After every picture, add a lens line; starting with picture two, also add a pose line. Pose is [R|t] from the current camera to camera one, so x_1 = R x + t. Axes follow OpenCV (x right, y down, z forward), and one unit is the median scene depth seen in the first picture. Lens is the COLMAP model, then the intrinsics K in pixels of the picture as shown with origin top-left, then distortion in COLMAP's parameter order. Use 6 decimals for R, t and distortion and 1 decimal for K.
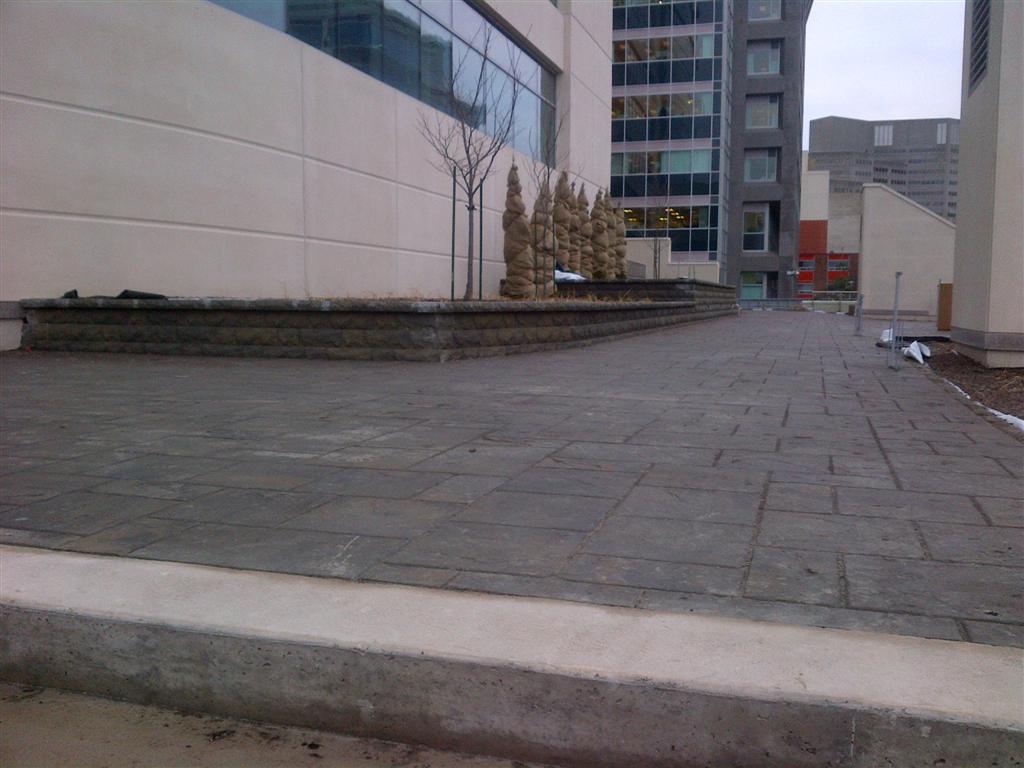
lens RADIAL K [[966.5, 0, 511.3], [0, 966.5, 383.8], [0, 0, 1]] dist [0.001564, 0.000000]
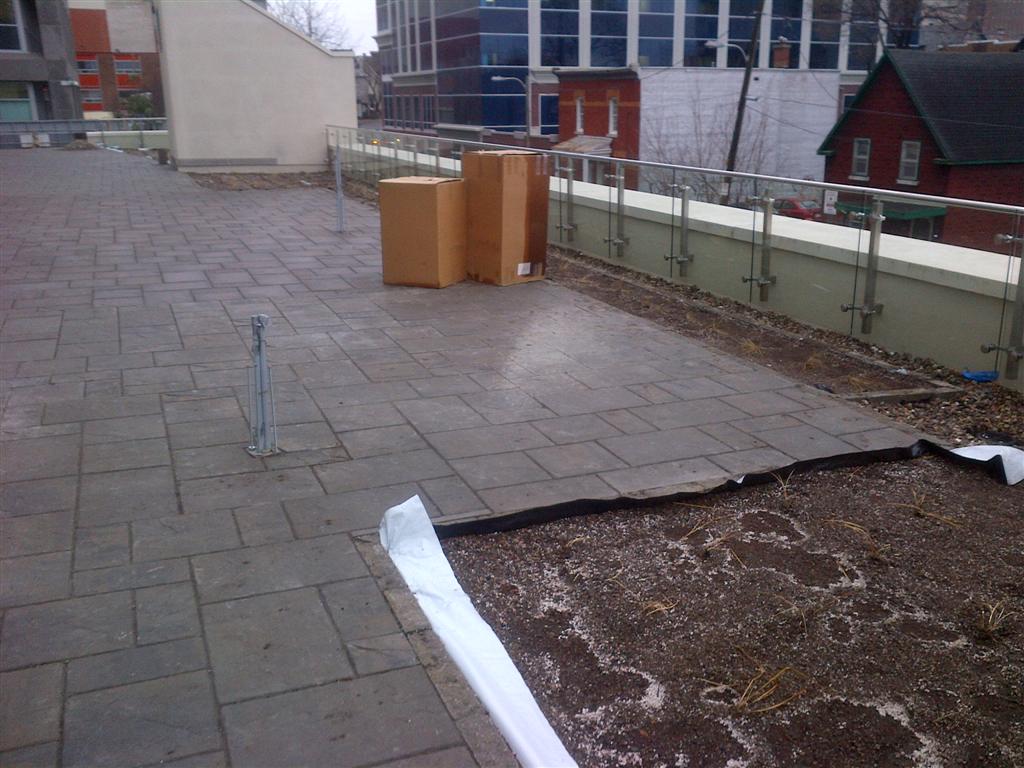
lens RADIAL K [[966.5, 0, 511.8], [0, 966.5, 384.7], [0, 0, 1]] dist [0.001564, 0.000000]
pose [[0.774540, -0.199472, 0.600250, 0.061375], [0.074618, 0.971161, 0.226447, -0.032081], [-0.628109, -0.130602, 0.767087, 0.182376]]
